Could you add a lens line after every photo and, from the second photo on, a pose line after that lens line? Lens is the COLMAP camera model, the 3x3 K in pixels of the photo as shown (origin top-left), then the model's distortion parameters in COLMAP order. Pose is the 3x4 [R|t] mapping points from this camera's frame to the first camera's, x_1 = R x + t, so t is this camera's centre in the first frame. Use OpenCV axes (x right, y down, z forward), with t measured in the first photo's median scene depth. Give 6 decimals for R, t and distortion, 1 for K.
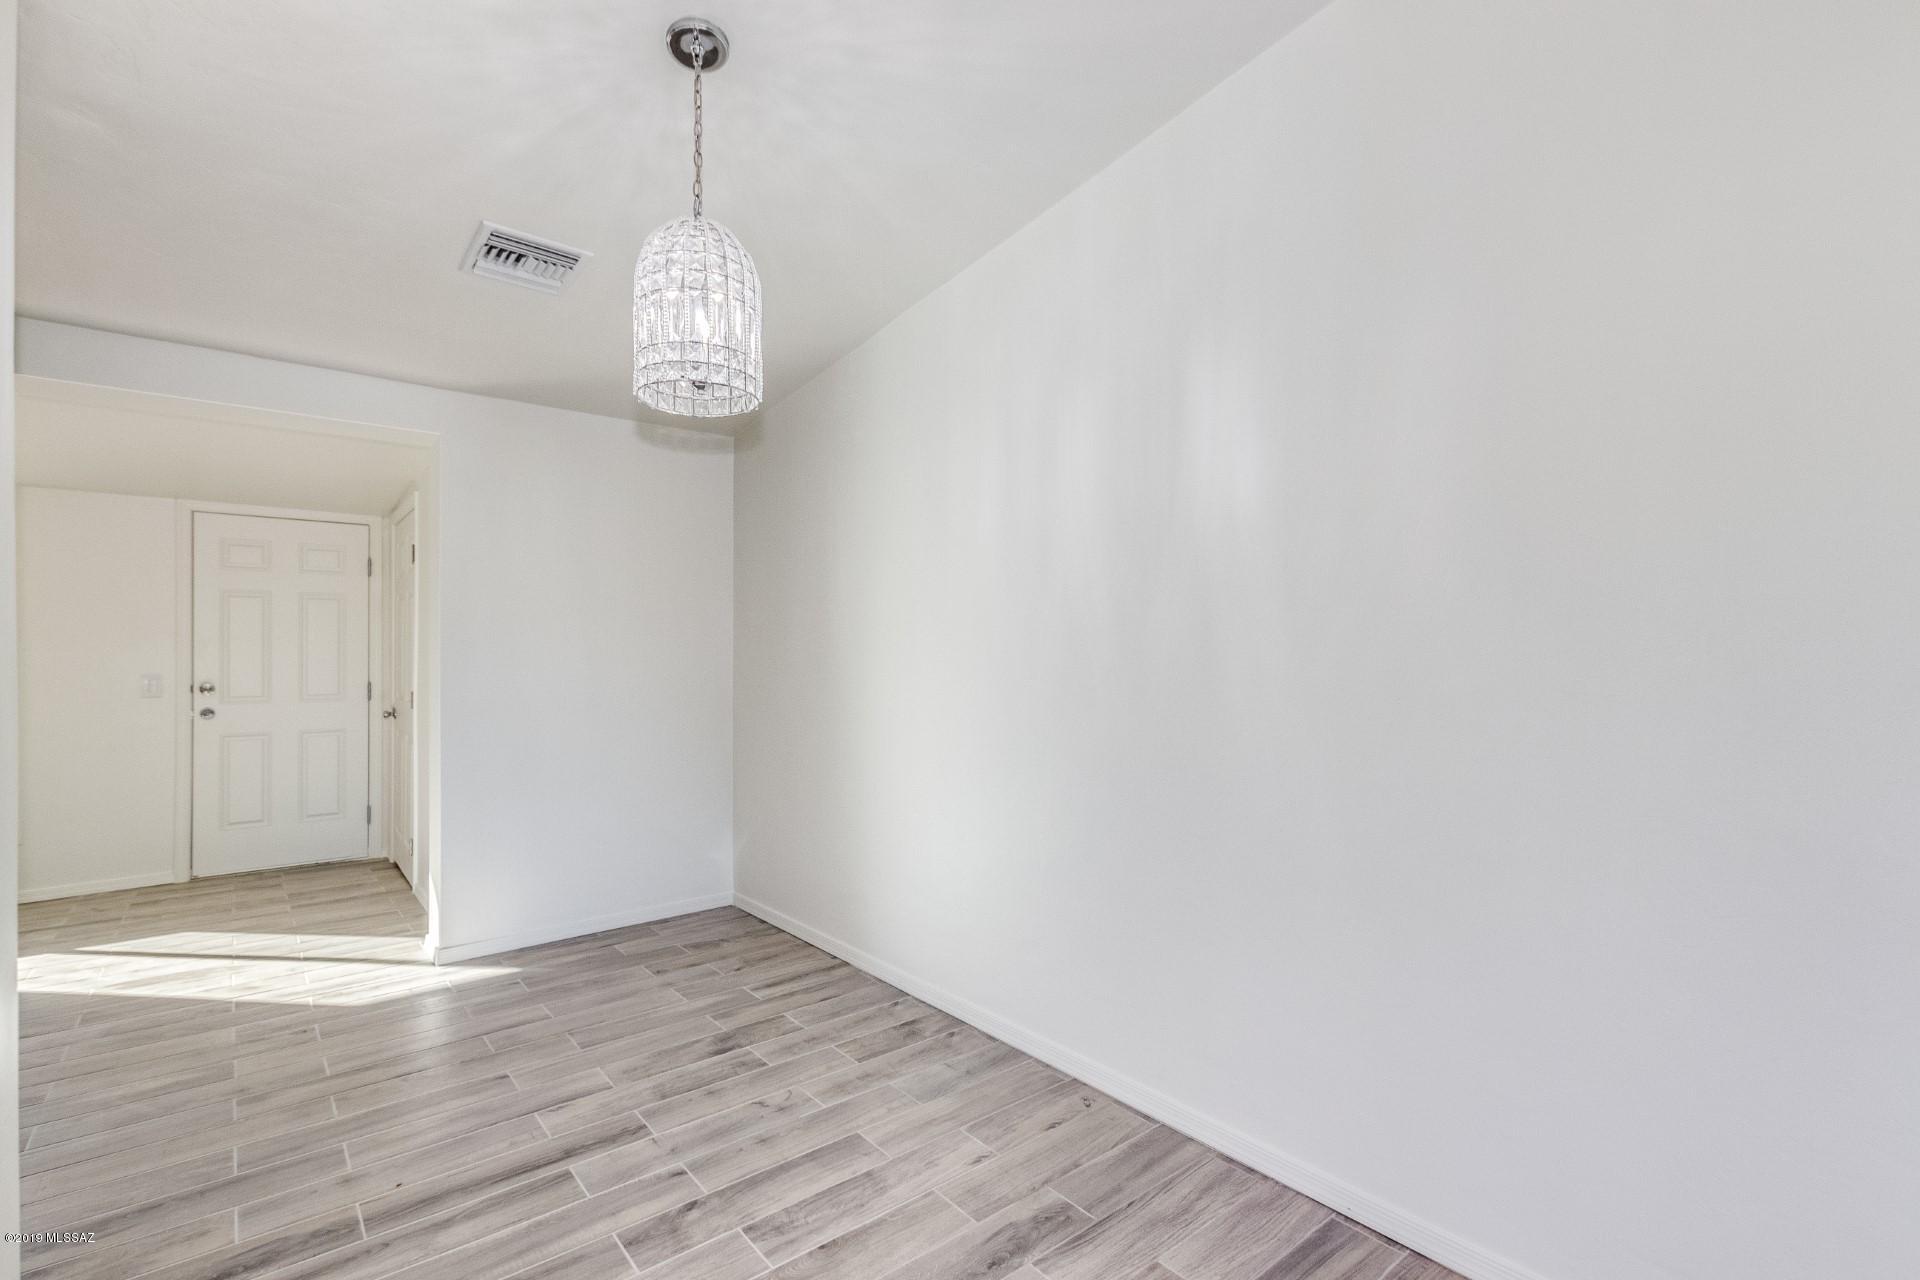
lens RADIAL K [[892.1, 0, 960.0], [0, 892.1, 640.0], [0, 0, 1]] dist [0.001258, -0.000799]
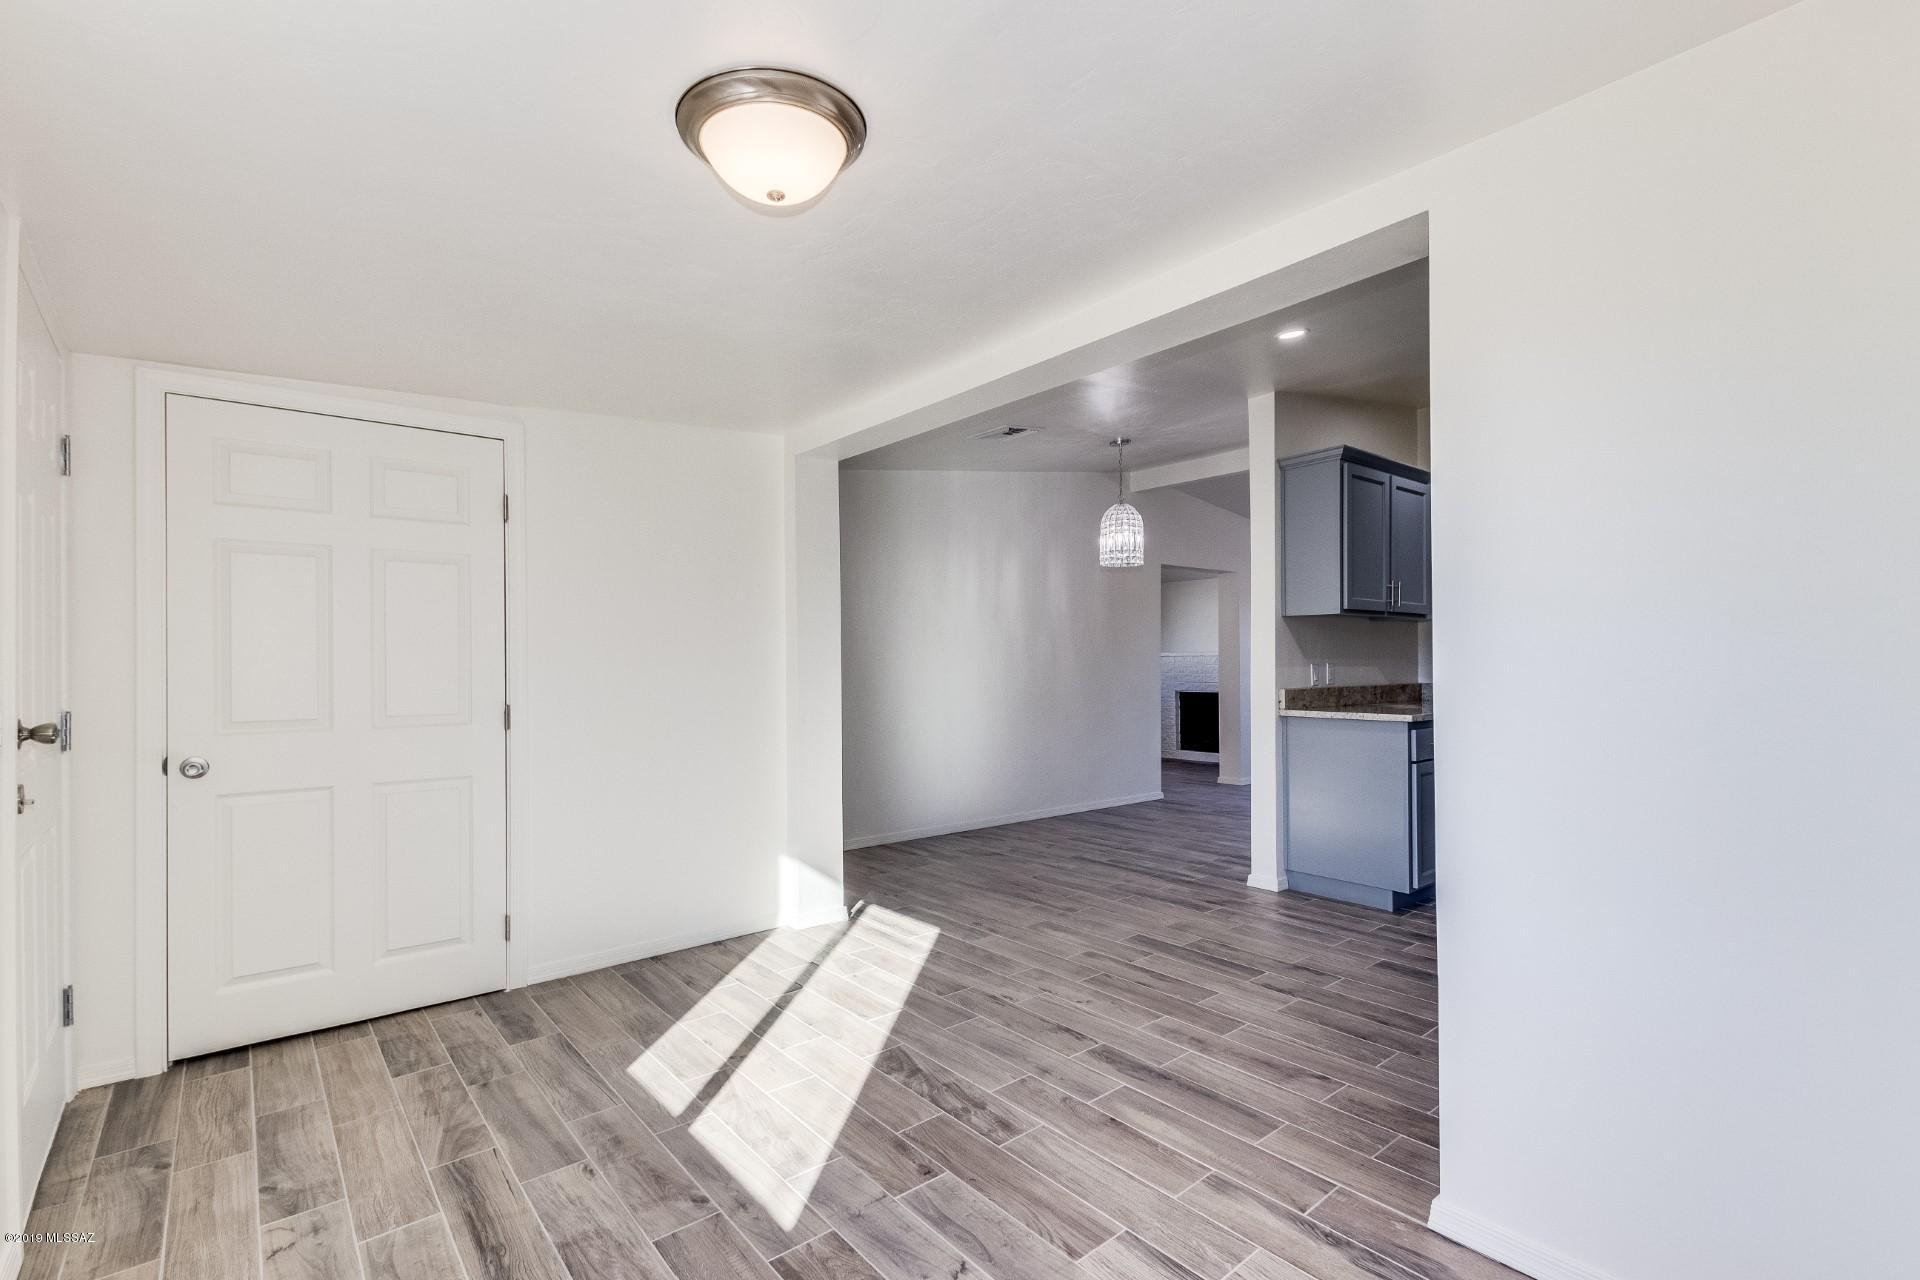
lens RADIAL K [[892.1, 0, 960.0], [0, 892.1, 640.0], [0, 0, 1]] dist [0.001258, -0.000799]
pose [[0.021329, 0.005706, 0.999756, -2.071714], [0.009356, 0.999939, -0.005906, -0.005467], [-0.999729, 0.009480, 0.021275, 0.953145]]
